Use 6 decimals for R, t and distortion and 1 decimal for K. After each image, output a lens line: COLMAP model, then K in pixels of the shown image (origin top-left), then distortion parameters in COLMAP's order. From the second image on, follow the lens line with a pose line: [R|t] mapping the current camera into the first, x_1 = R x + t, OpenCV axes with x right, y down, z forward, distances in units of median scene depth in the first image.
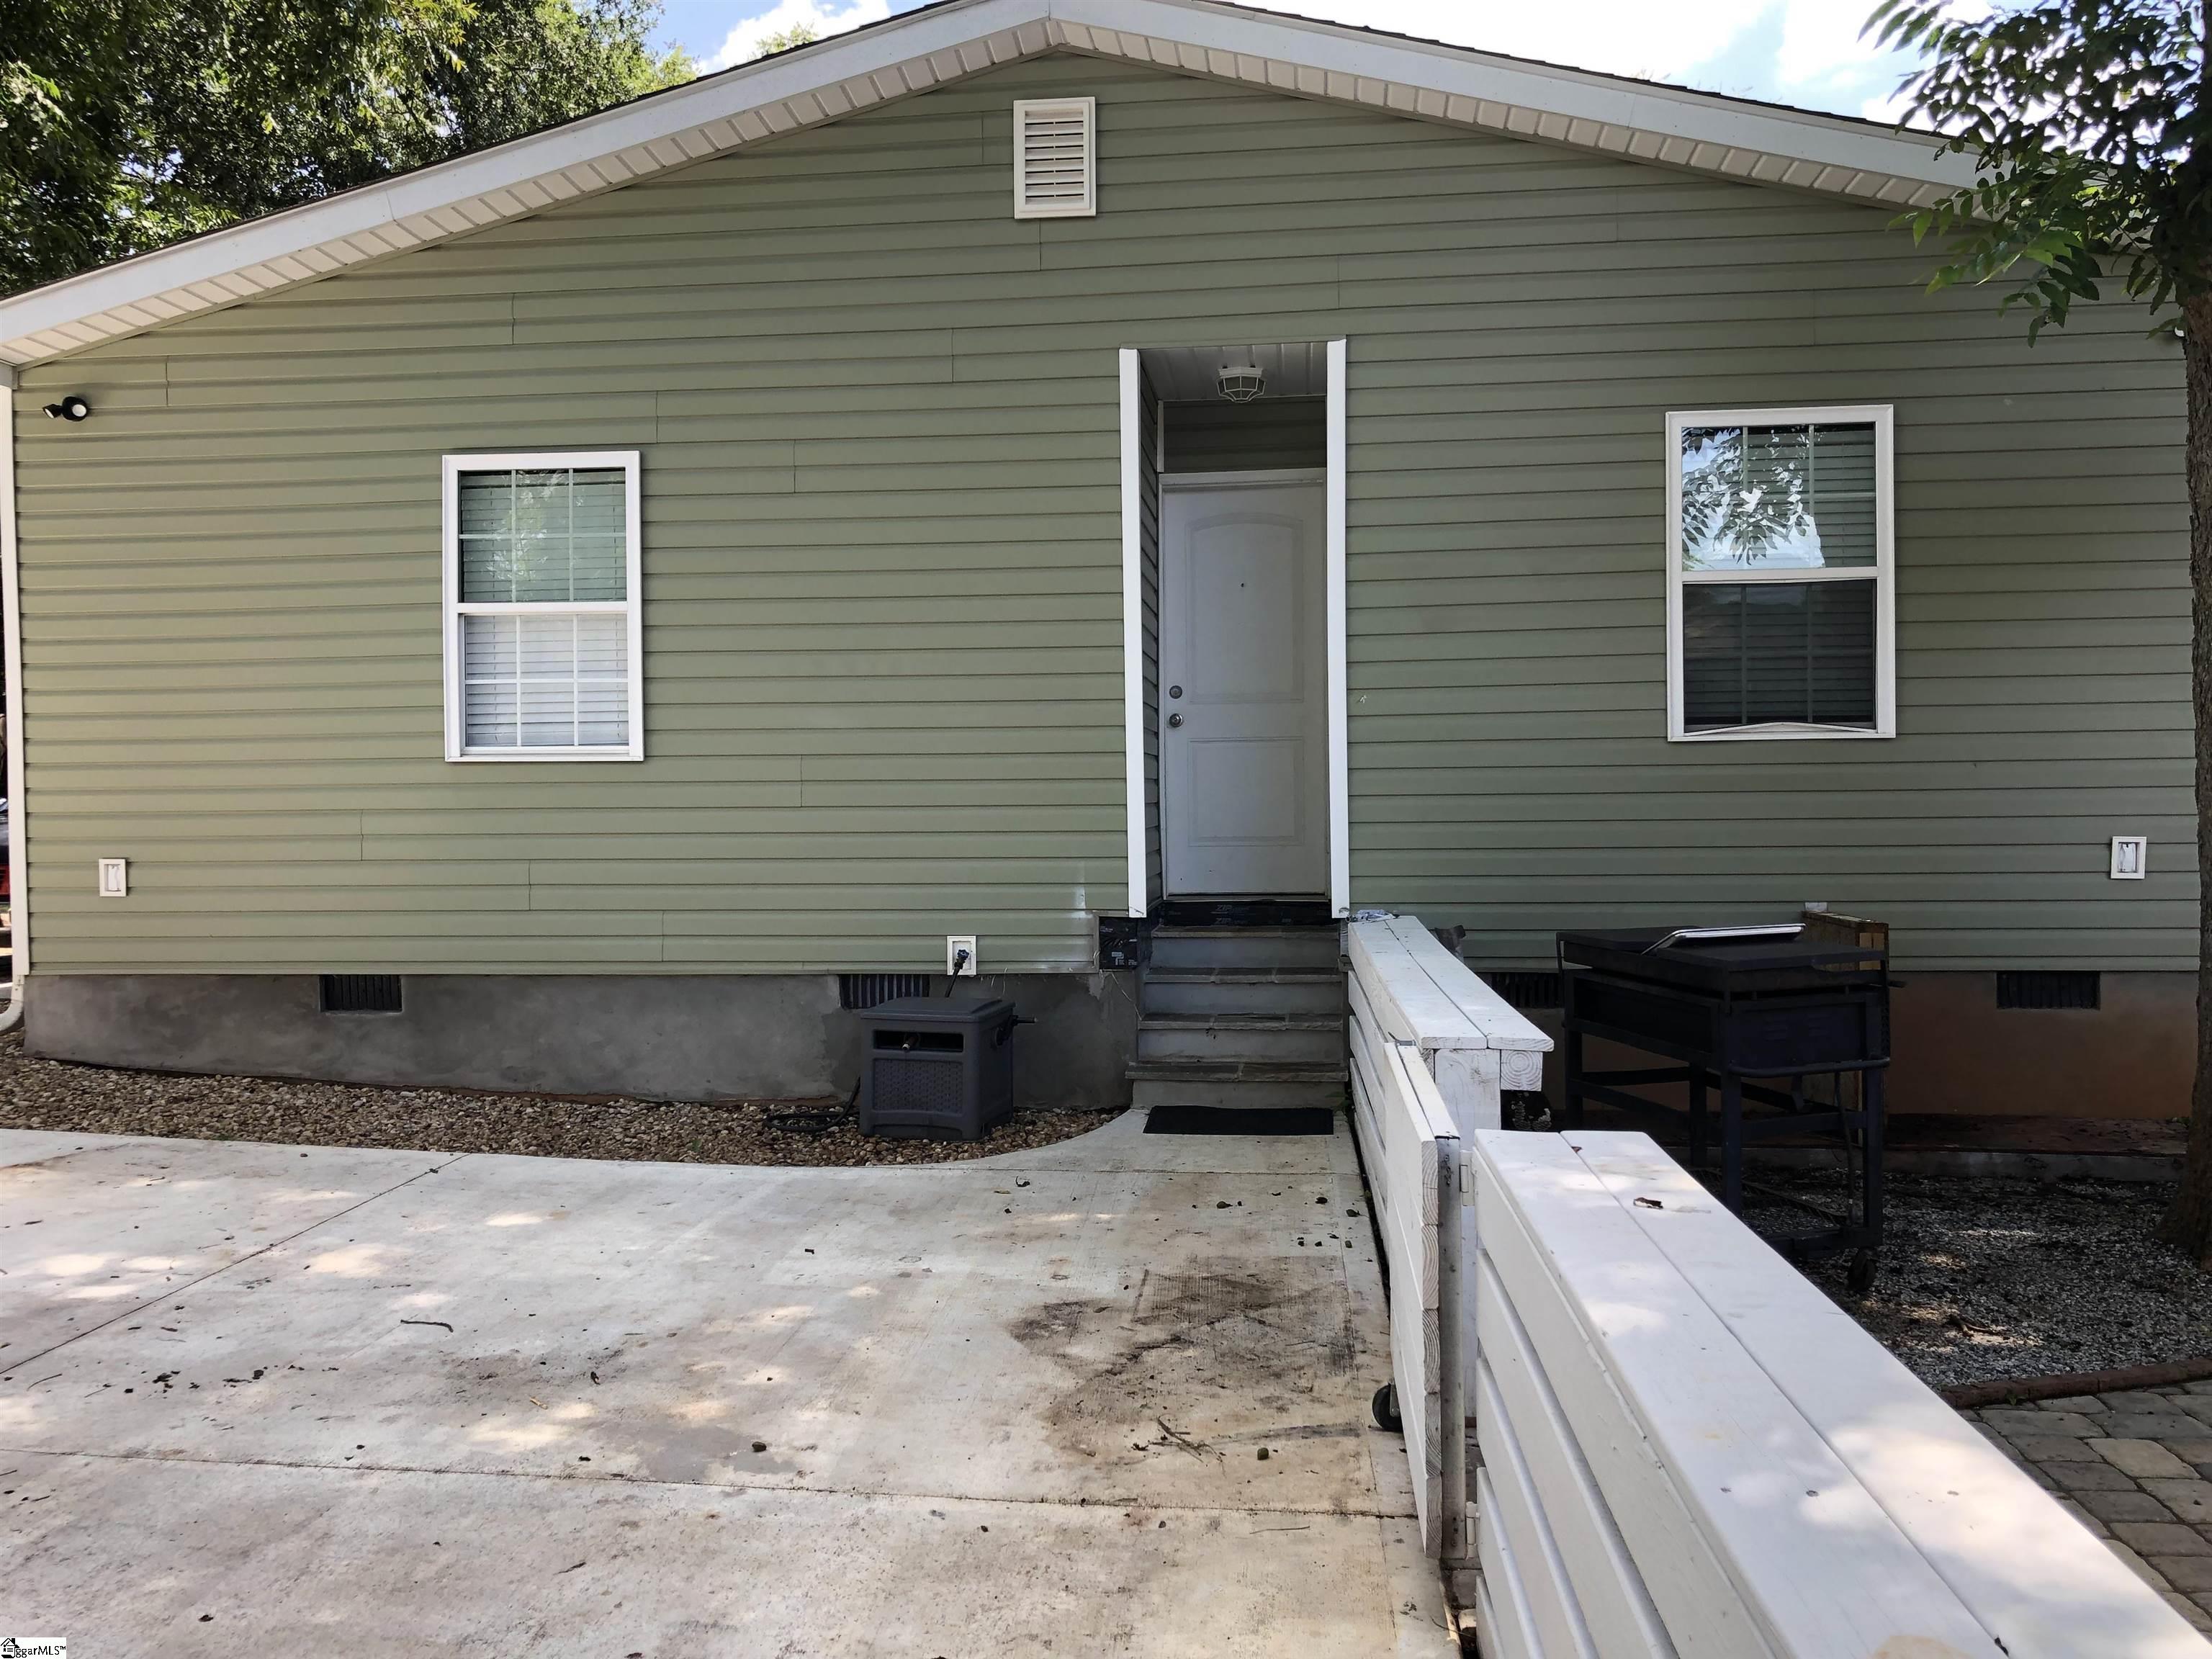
lens RADIAL K [[1777.1, 0, 1106.0], [0, 1777.1, 829.5], [0, 0, 1]] dist [0.013184, -0.007653]
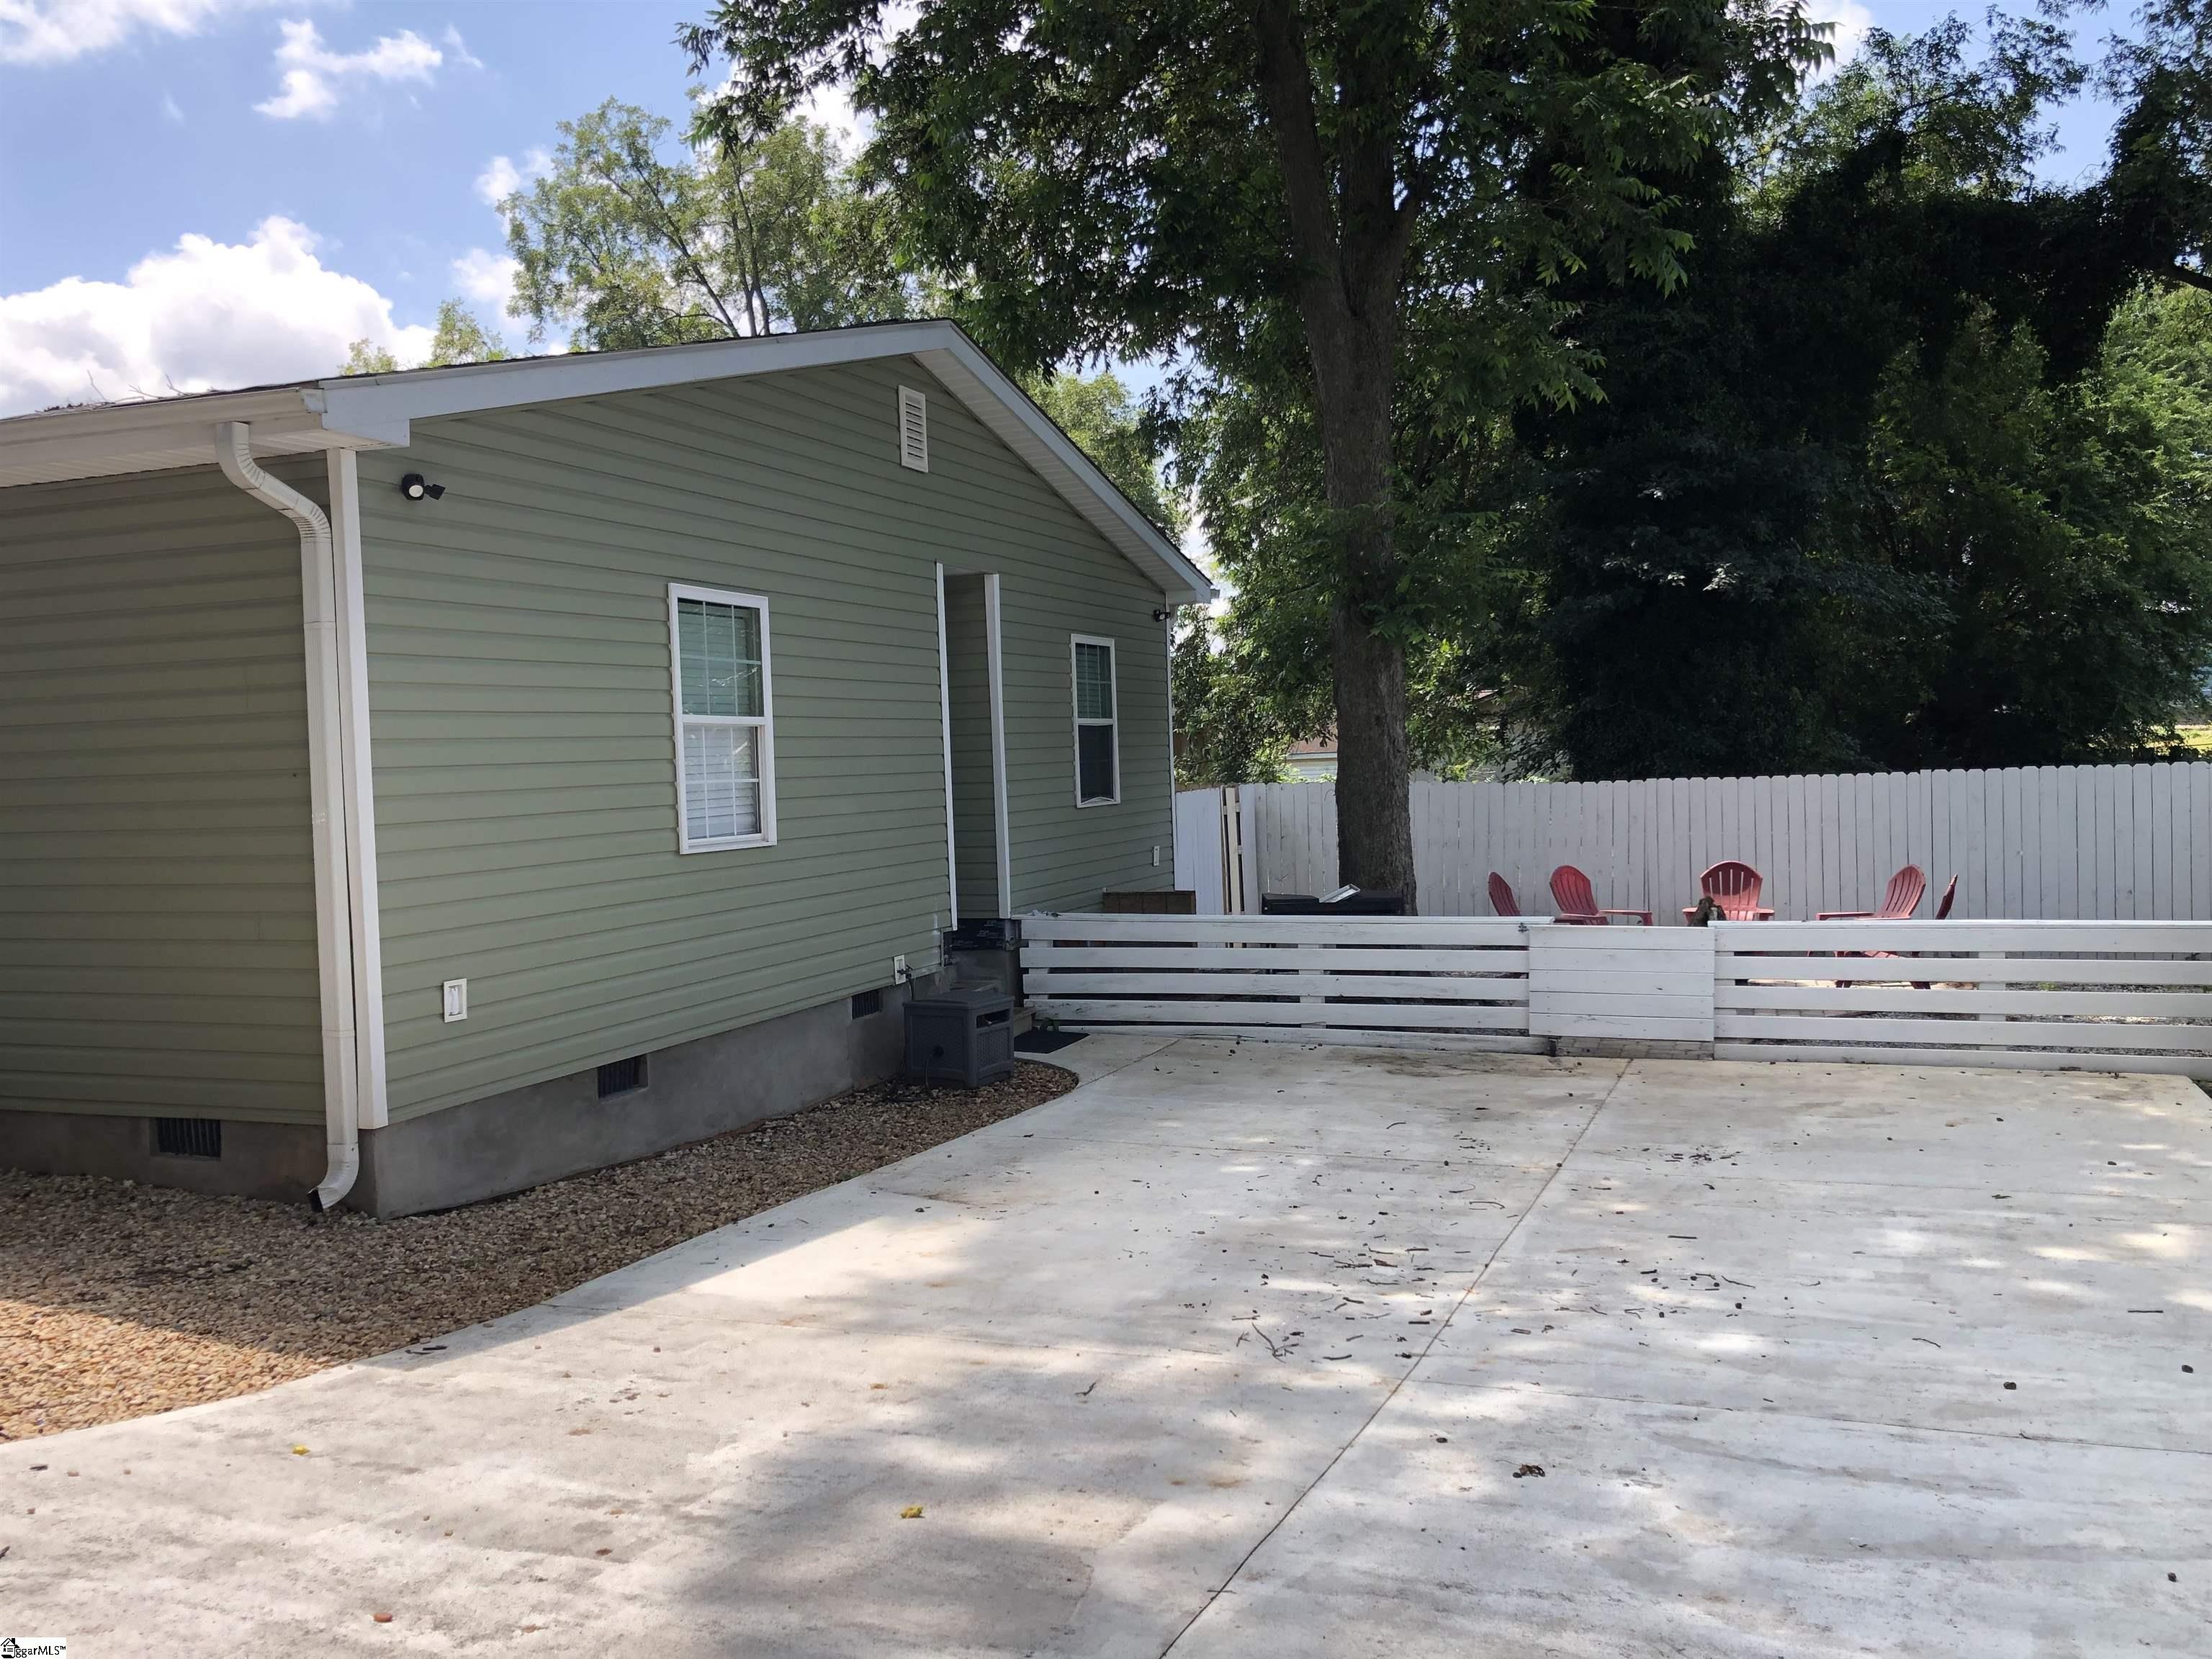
lens RADIAL K [[1777.1, 0, 1106.0], [0, 1777.1, 829.5], [0, 0, 1]] dist [0.013184, -0.007653]
pose [[0.259404, -0.038690, 0.964994, -1.397495], [0.048593, 0.998455, 0.026969, -0.071352], [-0.964546, 0.039896, 0.260883, 0.450598]]
